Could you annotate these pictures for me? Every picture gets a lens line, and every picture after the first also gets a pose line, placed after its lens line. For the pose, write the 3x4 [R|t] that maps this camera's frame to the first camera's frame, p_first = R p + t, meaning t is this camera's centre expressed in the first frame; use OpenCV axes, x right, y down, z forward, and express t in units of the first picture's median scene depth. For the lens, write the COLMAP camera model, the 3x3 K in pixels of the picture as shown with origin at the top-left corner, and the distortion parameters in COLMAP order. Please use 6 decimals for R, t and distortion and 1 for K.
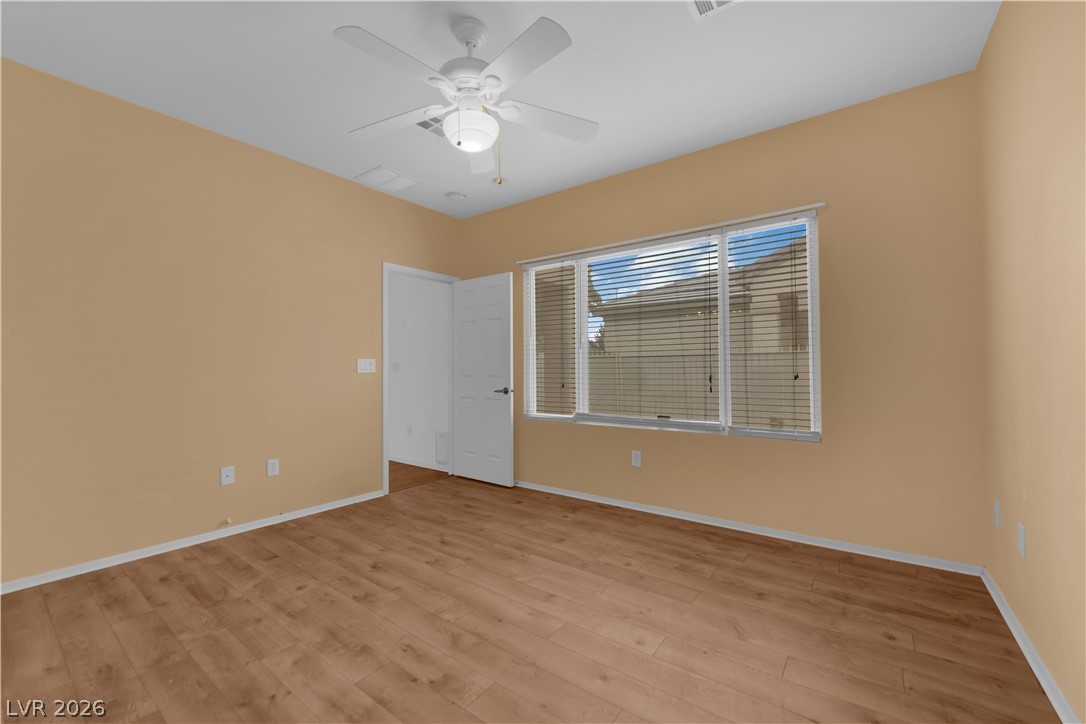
lens RADIAL K [[436.5, 0, 549.8], [0, 436.5, 356.8], [0, 0, 1]] dist [-0.011254, -0.003653]
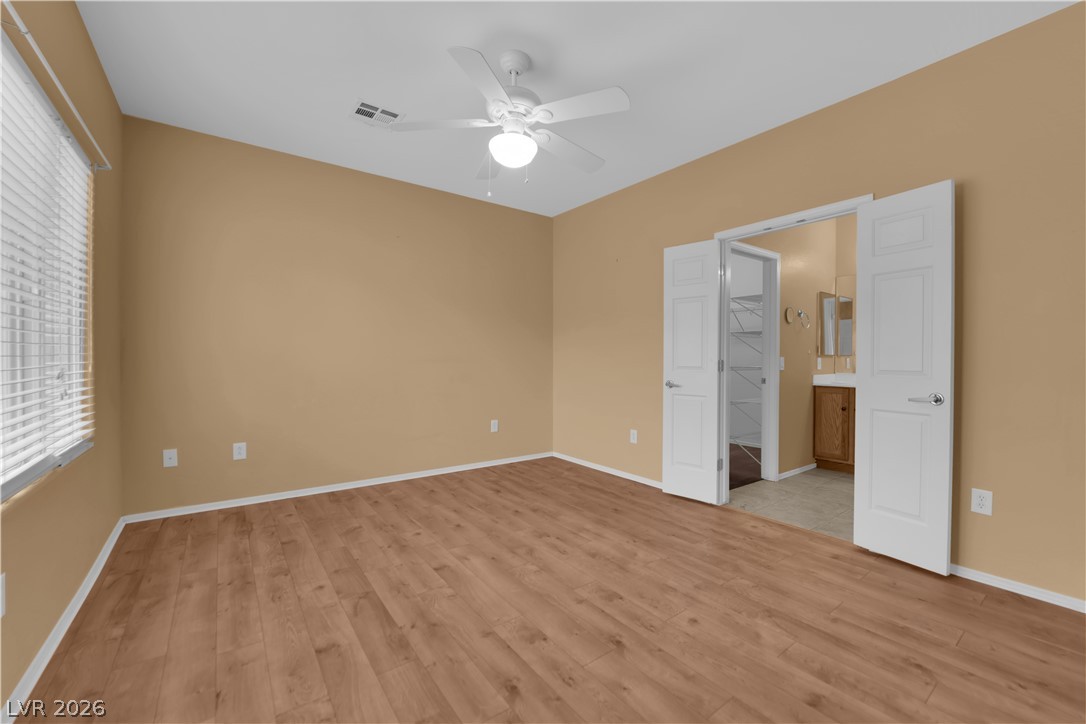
lens RADIAL K [[436.5, 0, 543.0], [0, 436.5, 362.8], [0, 0, 1]] dist [-0.011254, -0.003653]
pose [[-0.951552, -0.003802, 0.307463, -0.551462], [-0.007628, 0.999908, -0.011242, 0.050640], [-0.307392, -0.013043, -0.951494, 1.875639]]
